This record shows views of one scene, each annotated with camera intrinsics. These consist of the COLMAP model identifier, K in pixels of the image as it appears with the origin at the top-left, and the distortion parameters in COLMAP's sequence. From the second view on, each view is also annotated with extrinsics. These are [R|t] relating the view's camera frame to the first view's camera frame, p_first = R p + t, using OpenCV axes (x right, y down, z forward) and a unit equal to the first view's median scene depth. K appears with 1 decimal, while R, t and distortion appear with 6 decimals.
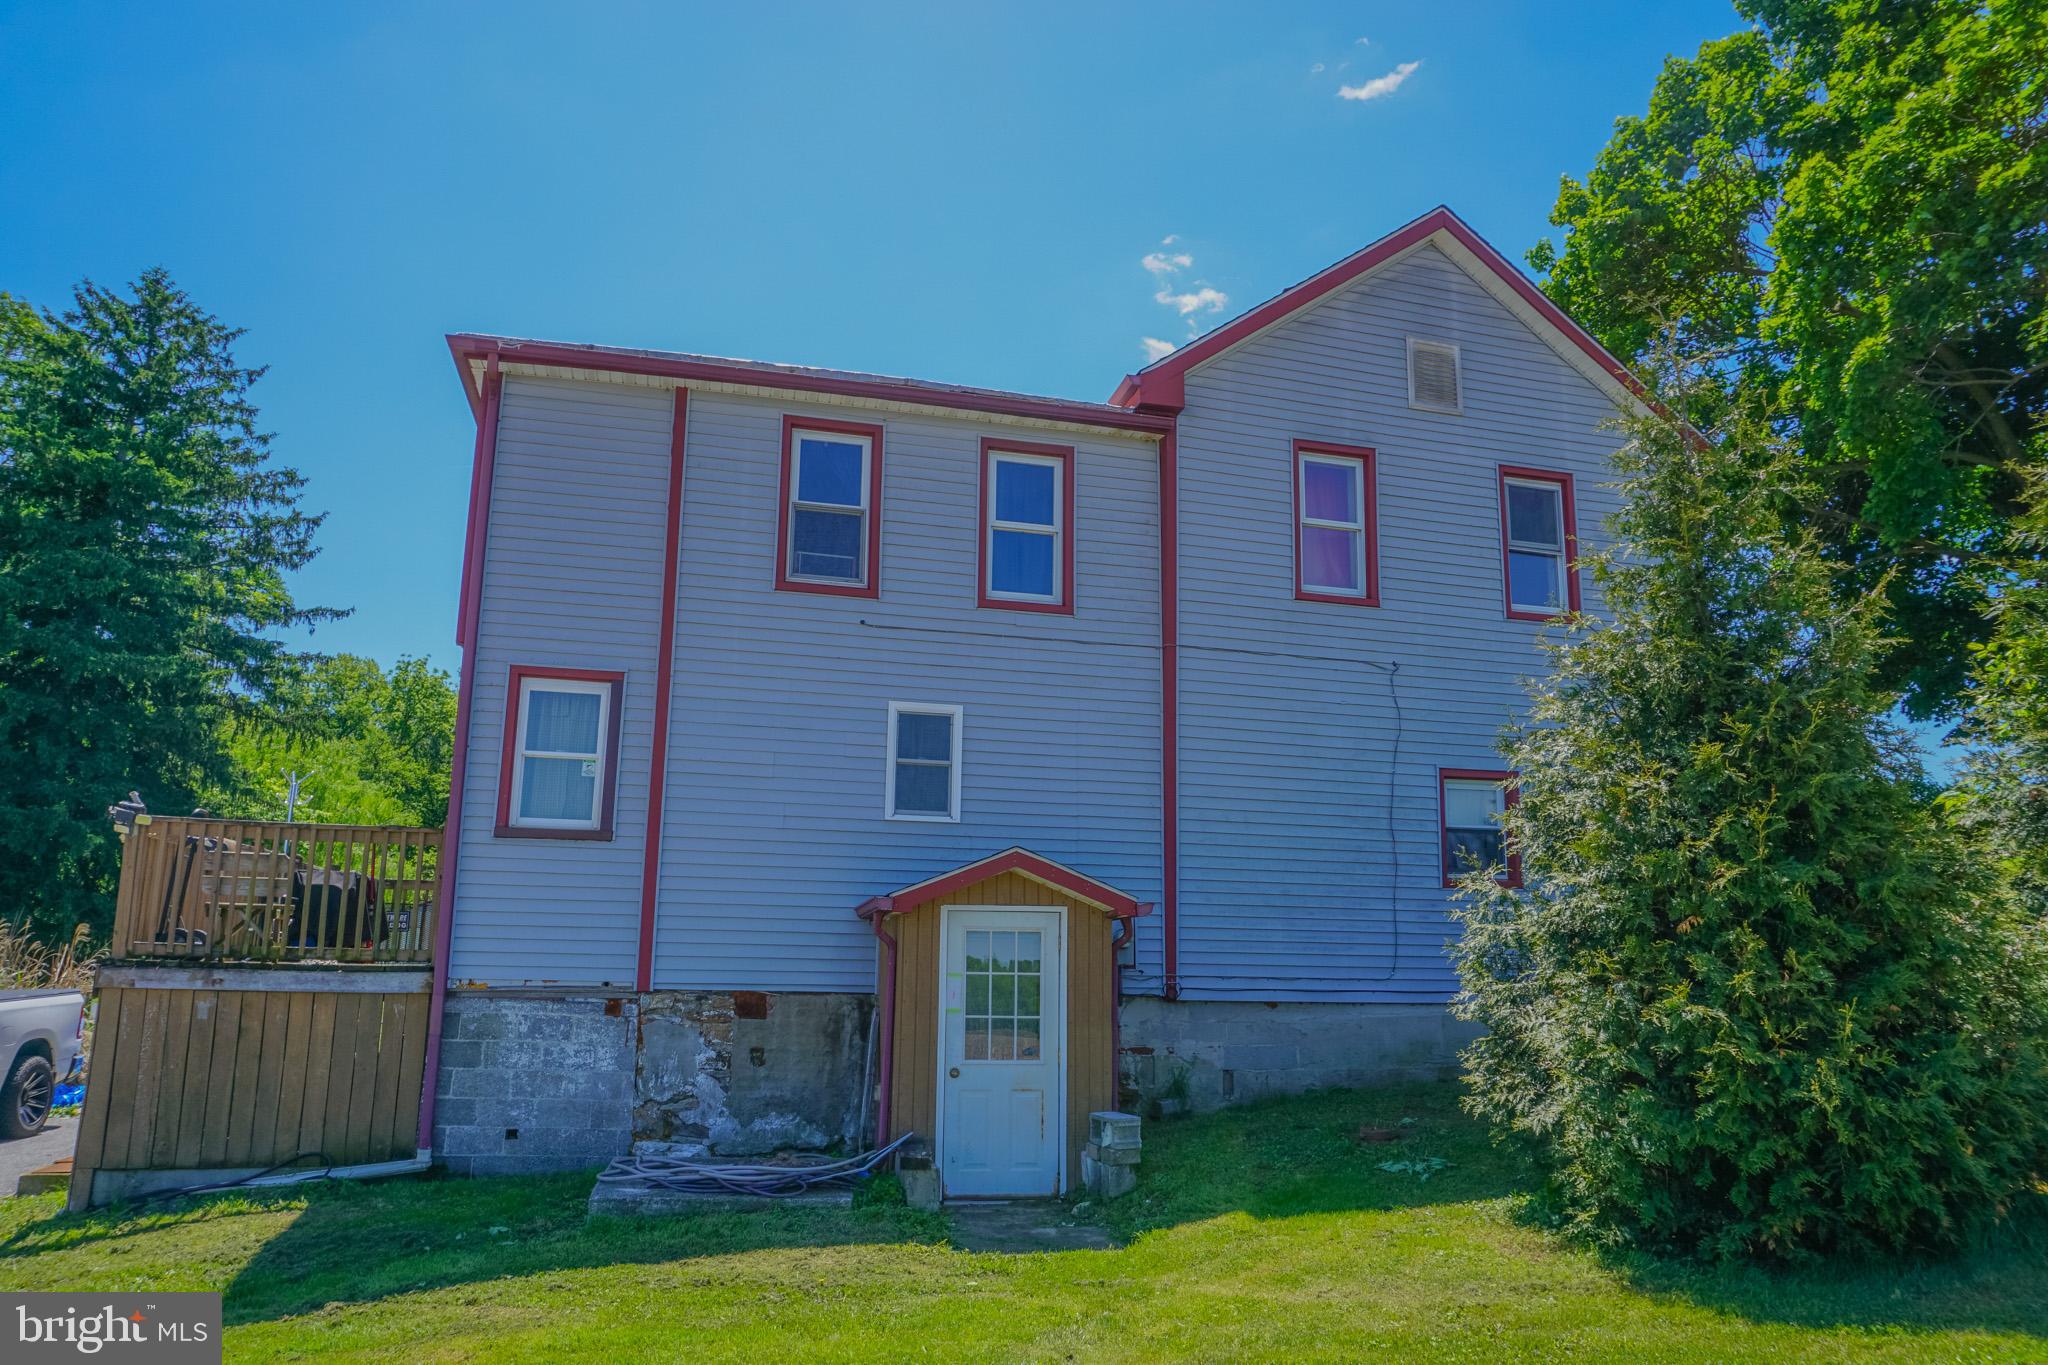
lens RADIAL K [[1387.9, 0, 1032.4], [0, 1387.9, 669.8], [0, 0, 1]] dist [-0.046566, 0.031530]
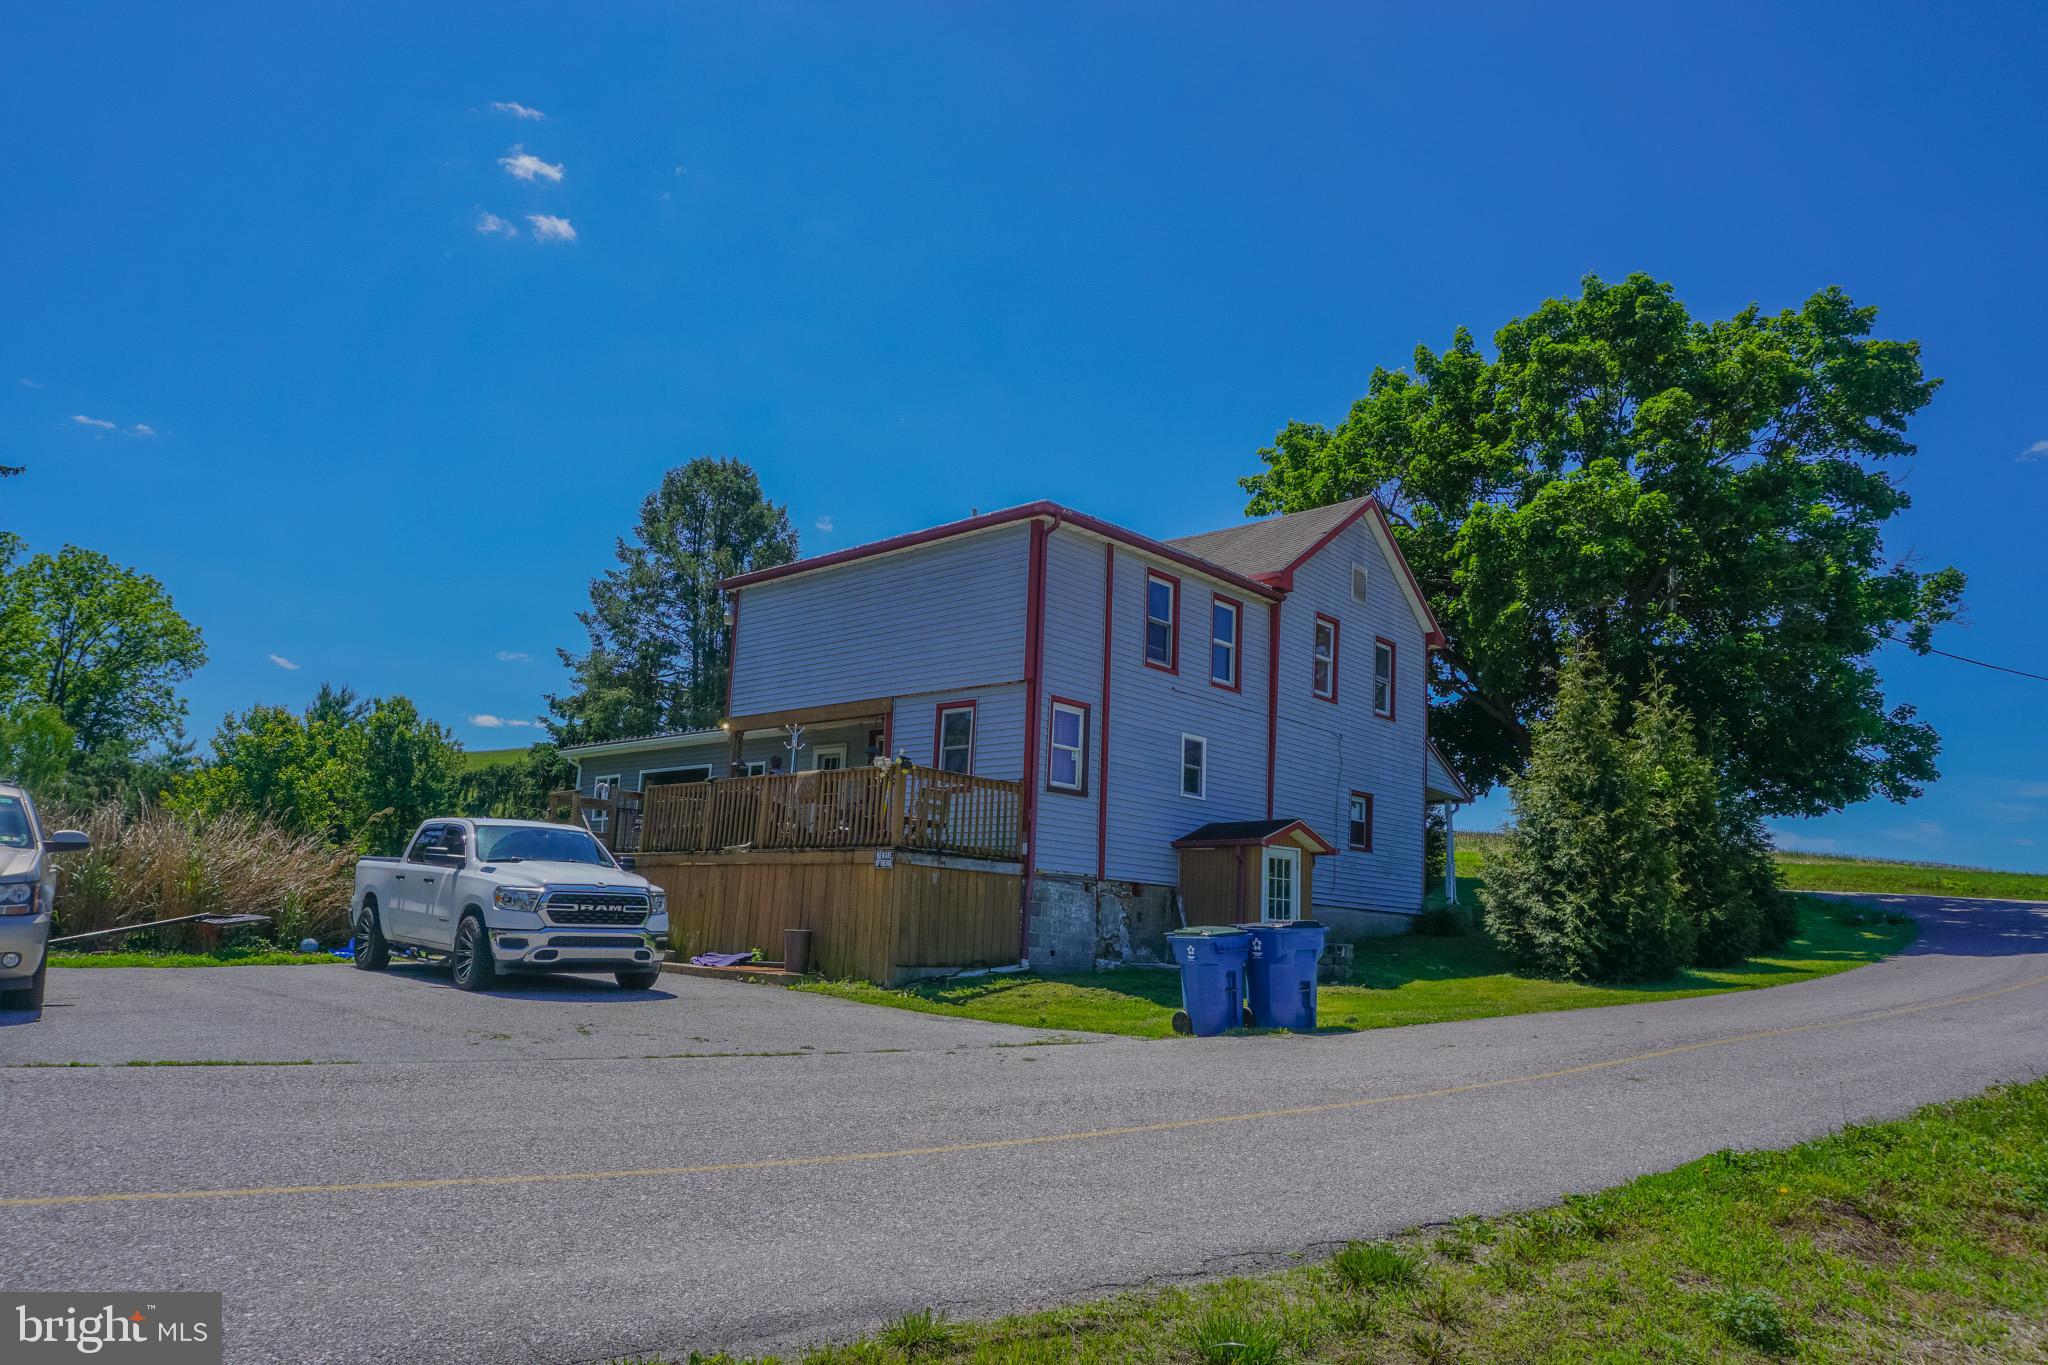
lens RADIAL K [[1387.9, 0, 1010.1], [0, 1387.9, 689.8], [0, 0, 1]] dist [-0.046566, 0.031530]
pose [[0.846003, 0.120498, 0.519383, -1.344011], [-0.143892, 0.989582, 0.004796, -0.010263], [-0.513394, -0.078792, 0.854528, -0.492953]]
